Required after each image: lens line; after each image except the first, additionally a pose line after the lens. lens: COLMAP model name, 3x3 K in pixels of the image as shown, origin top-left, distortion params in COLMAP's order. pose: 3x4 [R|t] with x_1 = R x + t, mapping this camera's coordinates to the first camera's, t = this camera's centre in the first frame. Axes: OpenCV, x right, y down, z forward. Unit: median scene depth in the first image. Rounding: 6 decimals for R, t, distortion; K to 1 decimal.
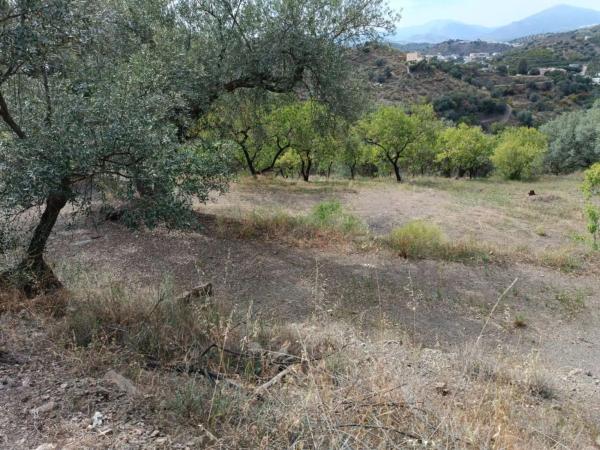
lens RADIAL K [[428.7, 0, 300.0], [0, 428.7, 225.0], [0, 0, 1]] dist [0.028523, -0.000273]
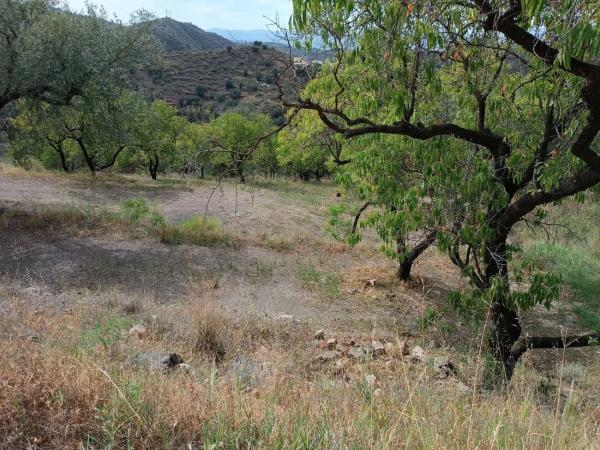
lens RADIAL K [[428.7, 0, 300.0], [0, 428.7, 225.0], [0, 0, 1]] dist [0.028523, -0.000273]
pose [[0.966282, 0.001459, 0.257483, 0.114612], [-0.002226, 0.999994, 0.002689, 0.006819], [-0.257478, -0.003172, 0.966279, -0.121637]]
